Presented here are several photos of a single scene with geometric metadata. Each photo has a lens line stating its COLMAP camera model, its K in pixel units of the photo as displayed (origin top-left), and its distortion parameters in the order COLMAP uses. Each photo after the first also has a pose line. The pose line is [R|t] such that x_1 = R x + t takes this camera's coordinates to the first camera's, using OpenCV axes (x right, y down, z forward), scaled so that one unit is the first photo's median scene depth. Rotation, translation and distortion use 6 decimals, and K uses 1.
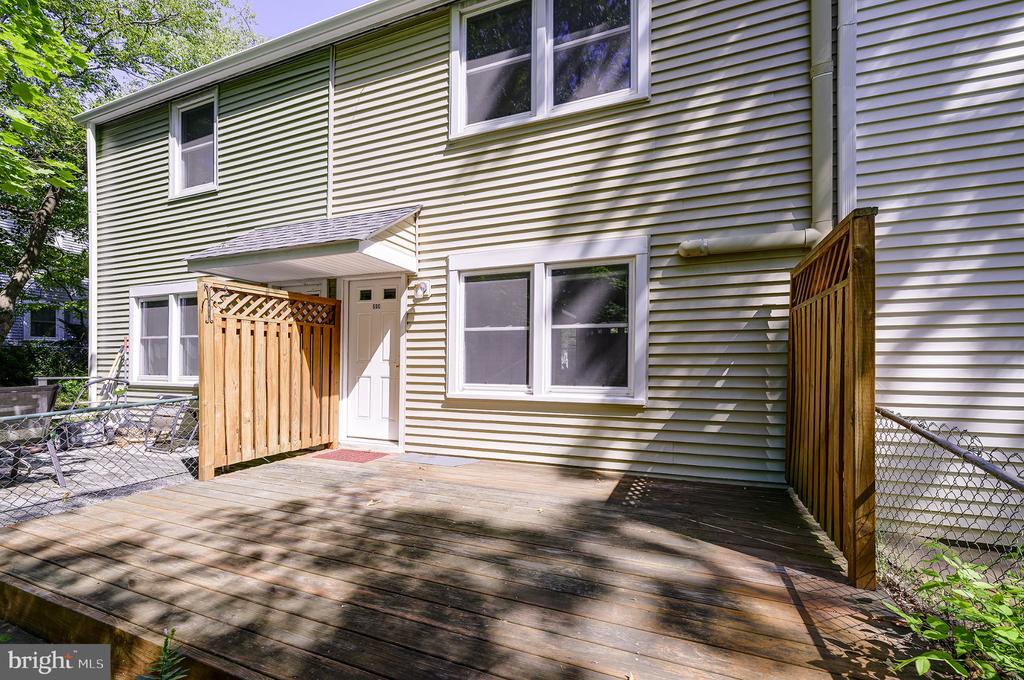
lens RADIAL K [[444.5, 0, 512.0], [0, 444.5, 340.0], [0, 0, 1]] dist [-0.039265, -0.000066]
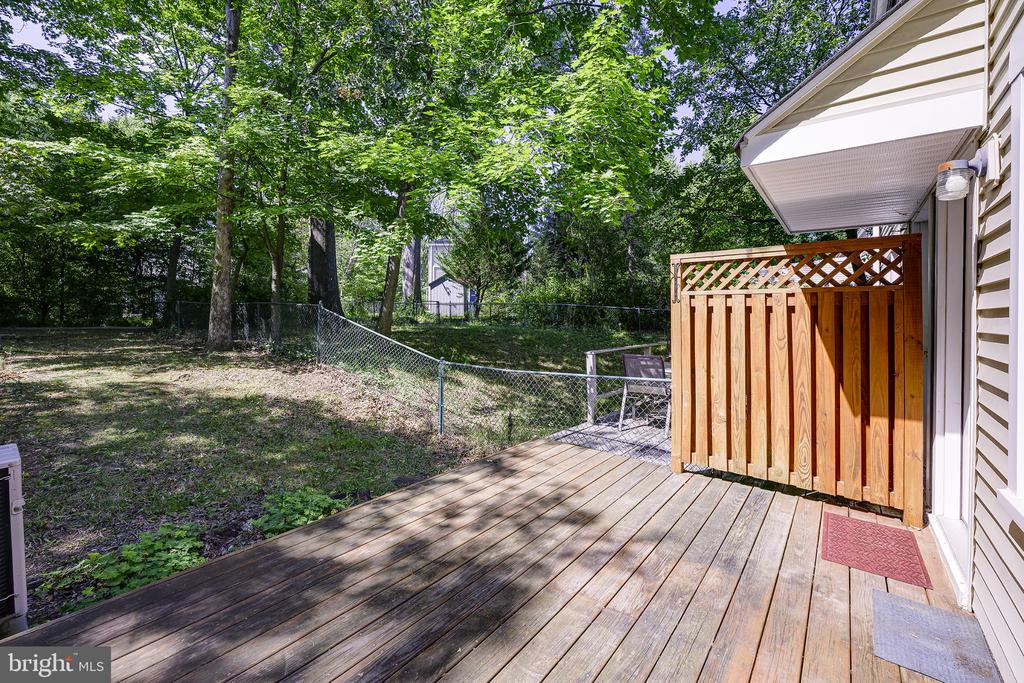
lens RADIAL K [[444.5, 0, 512.0], [0, 444.5, 341.5], [0, 0, 1]] dist [-0.039265, -0.000066]
pose [[-0.295660, 0.050850, -0.953939, 0.374635], [0.025544, 0.998646, 0.045316, -0.008826], [0.954952, -0.010969, -0.296559, 1.230149]]
